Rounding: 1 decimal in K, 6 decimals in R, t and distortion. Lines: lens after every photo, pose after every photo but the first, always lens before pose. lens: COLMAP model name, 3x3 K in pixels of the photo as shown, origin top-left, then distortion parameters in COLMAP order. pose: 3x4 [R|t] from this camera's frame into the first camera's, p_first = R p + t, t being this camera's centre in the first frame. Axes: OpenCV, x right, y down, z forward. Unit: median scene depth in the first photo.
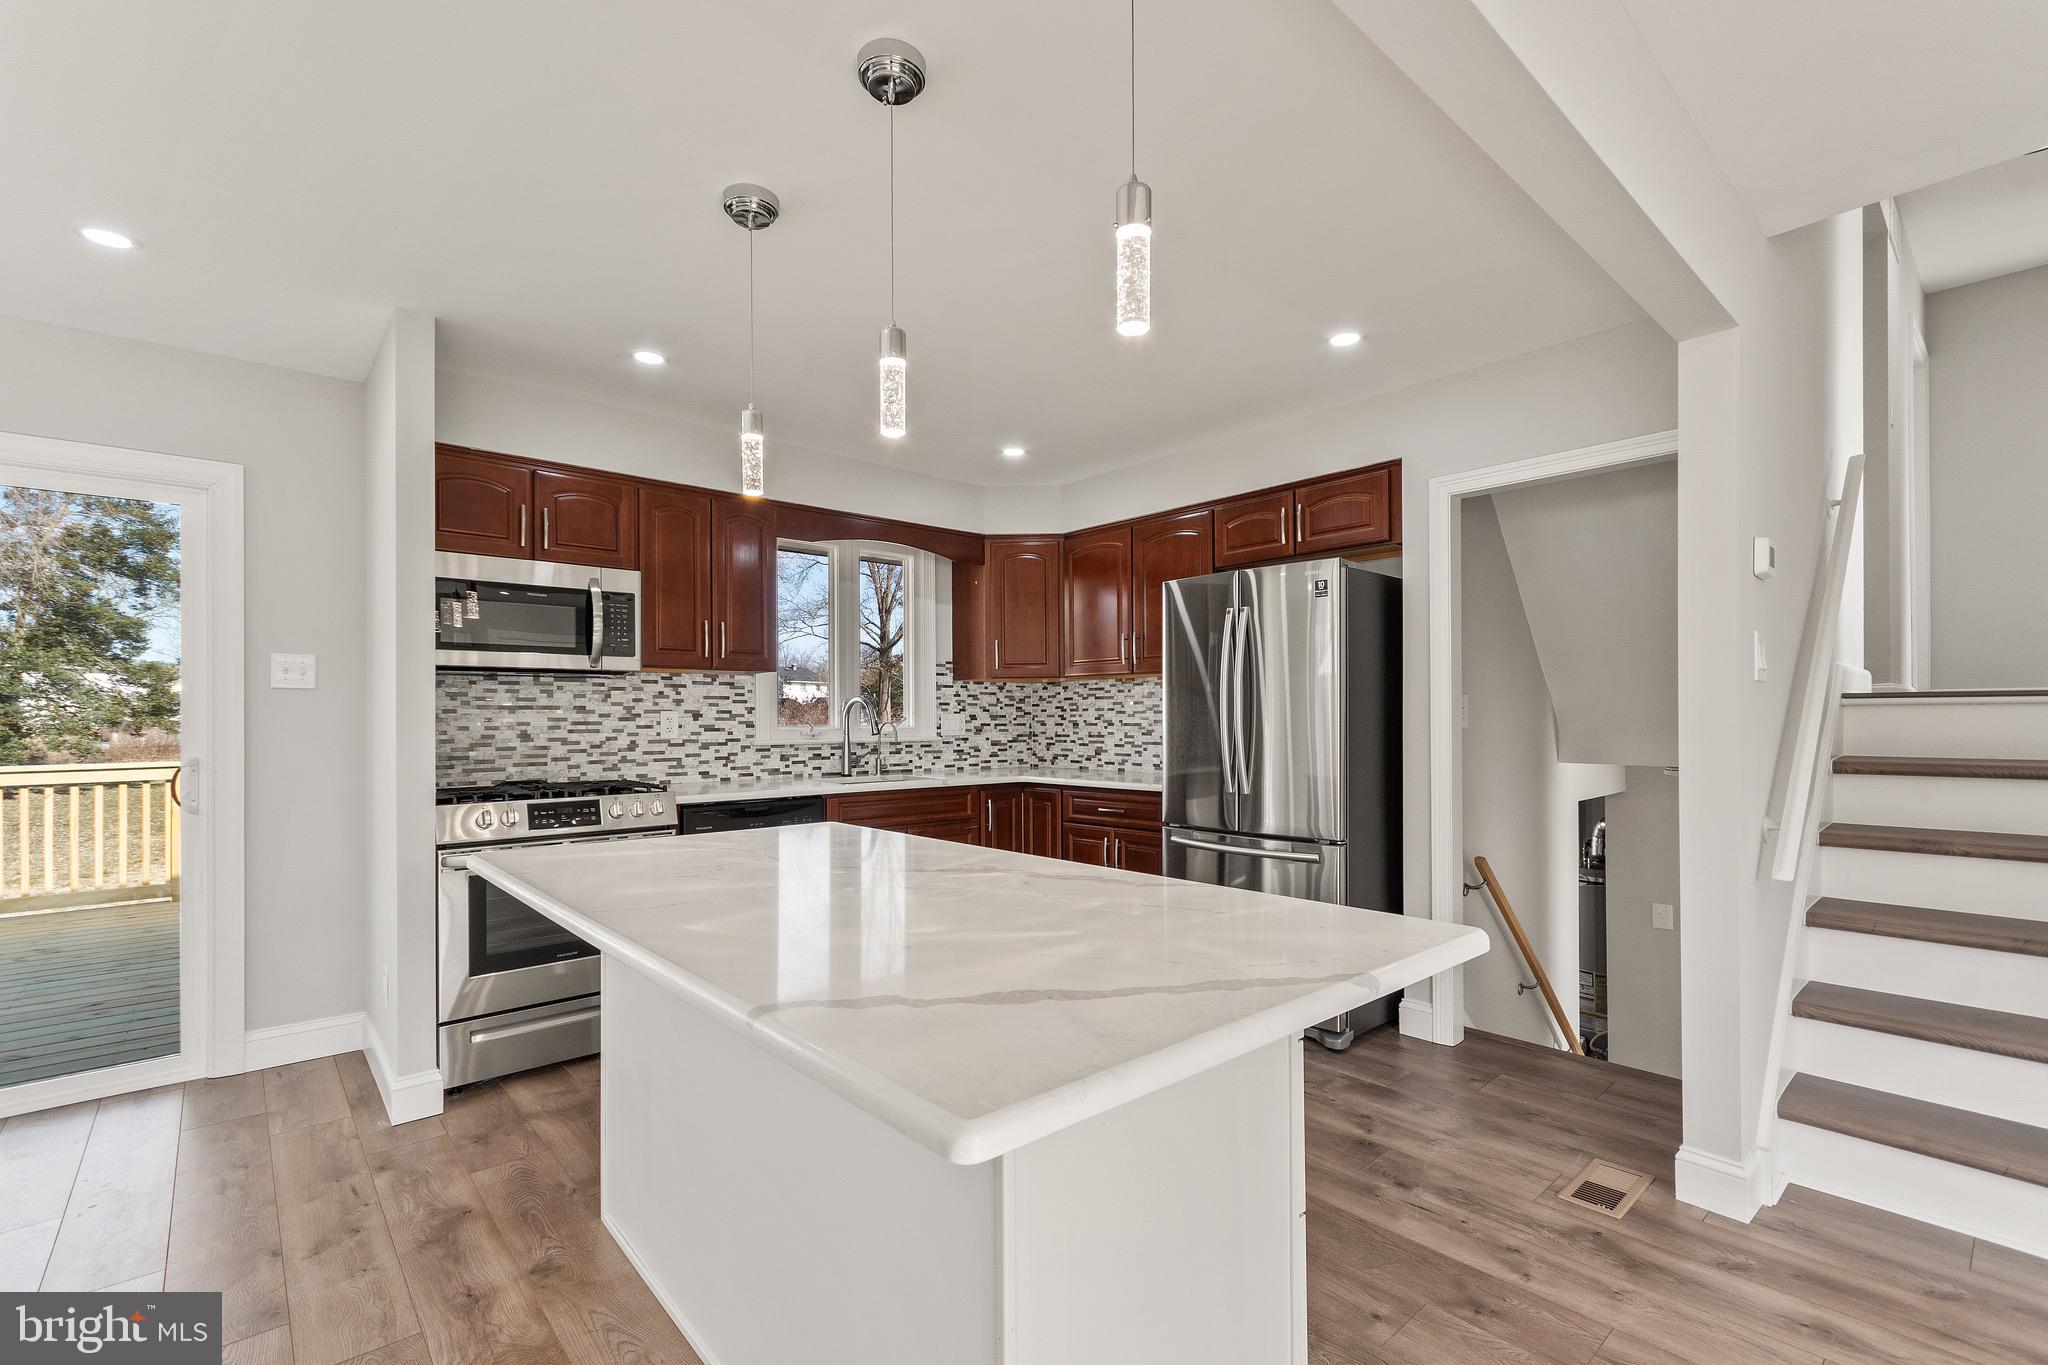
lens RADIAL K [[904.9, 0, 1027.7], [0, 904.9, 710.7], [0, 0, 1]] dist [0.002224, 0.000273]
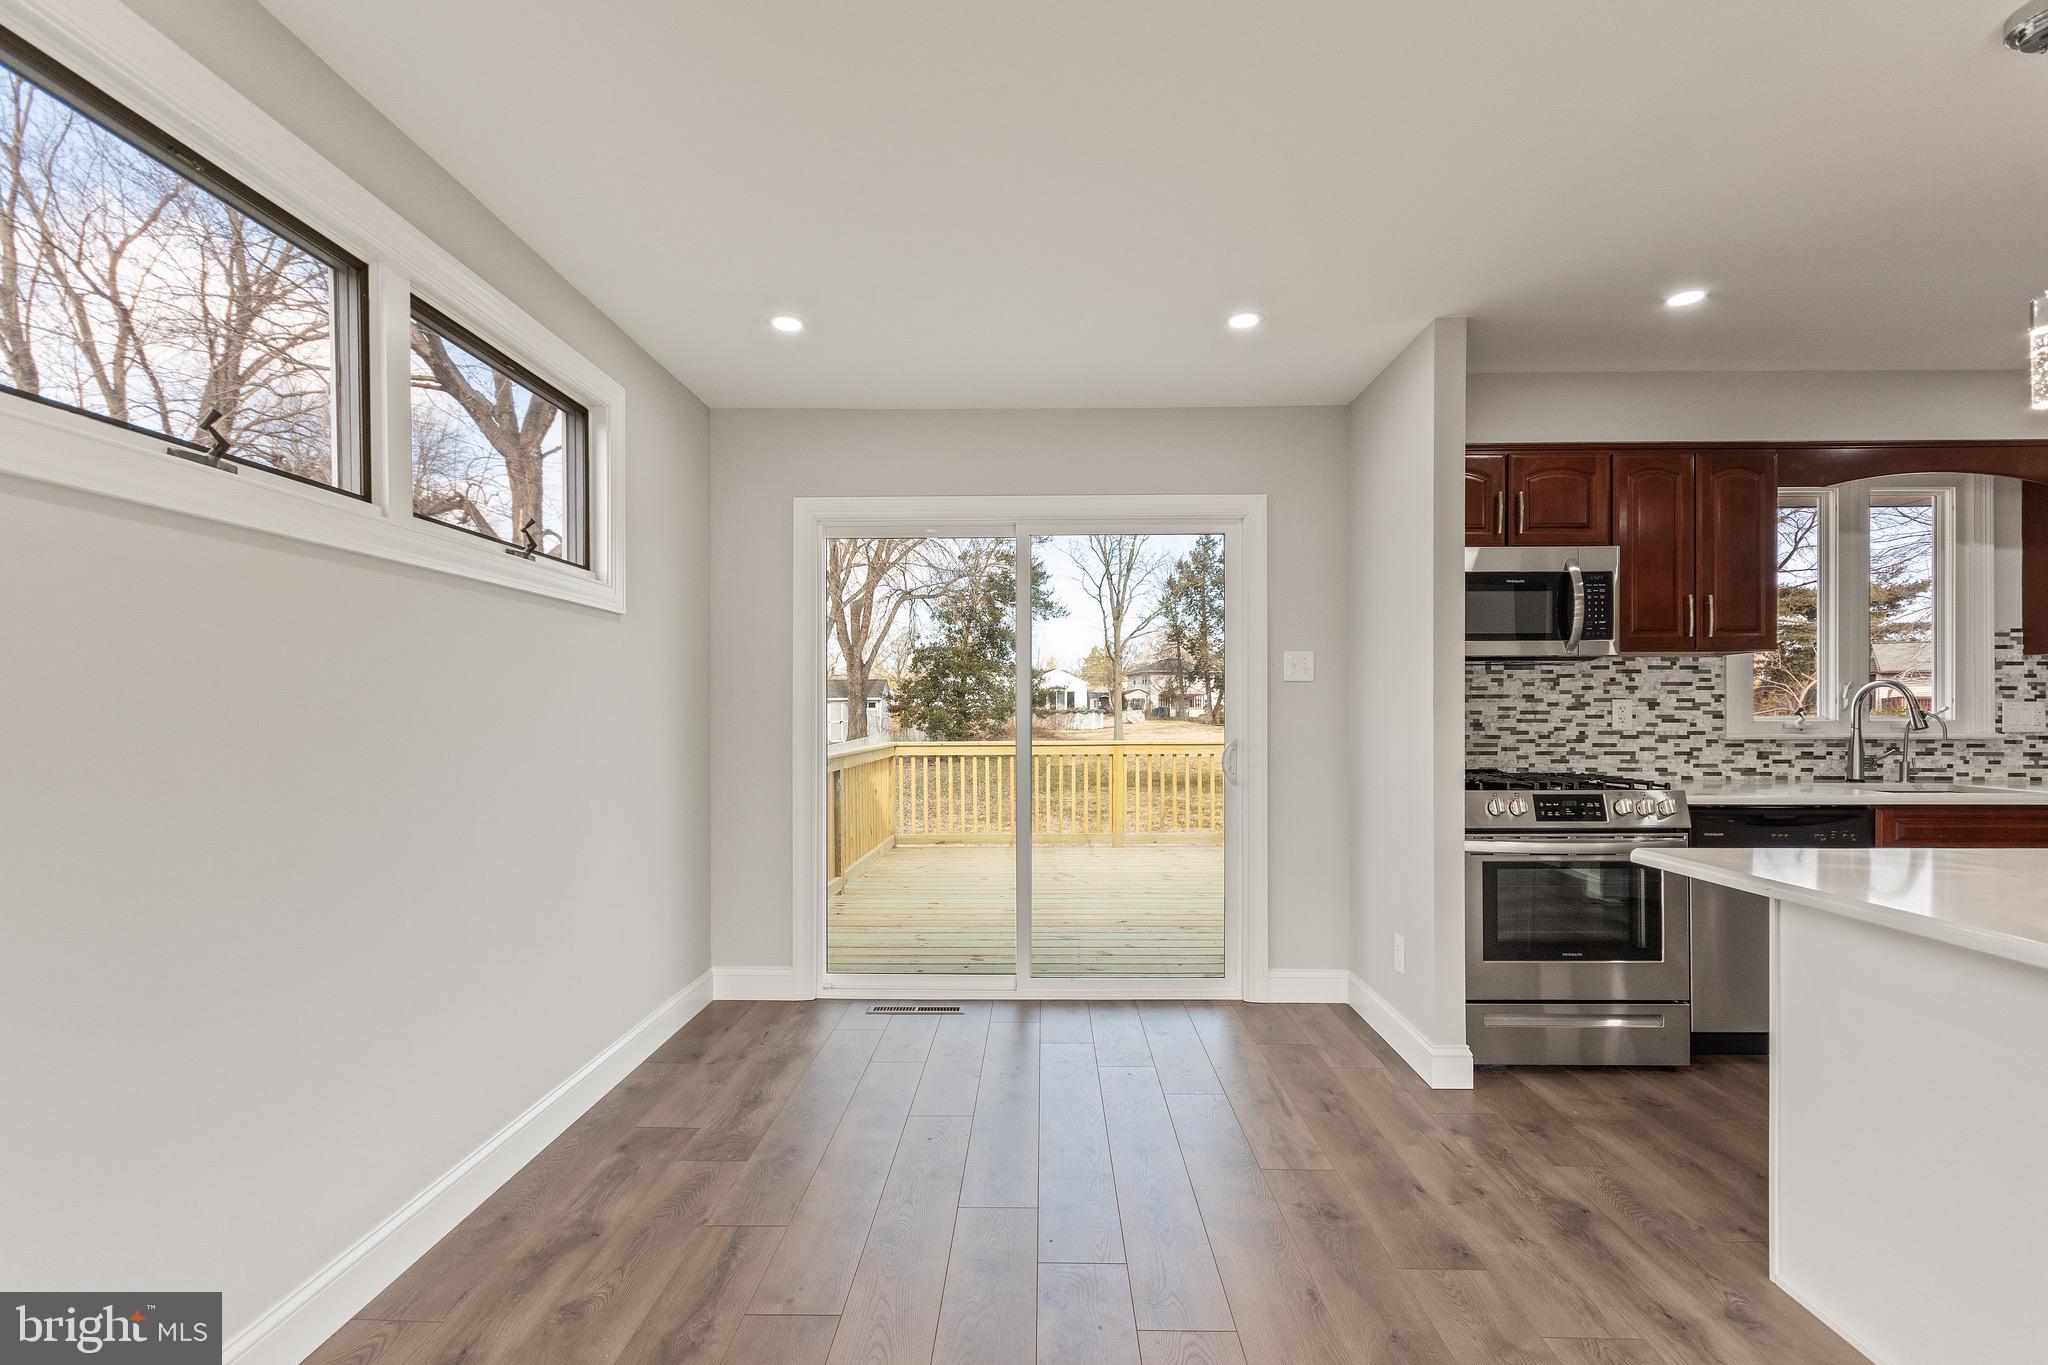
lens RADIAL K [[900.8, 0, 1022.6], [0, 900.8, 709.1], [0, 0, 1]] dist [0.000537, -0.000319]
pose [[0.732195, 0.001672, -0.681093, -0.209038], [0.004206, 0.999967, 0.006976, 0.001274], [0.681083, -0.007972, 0.732163, -0.062856]]
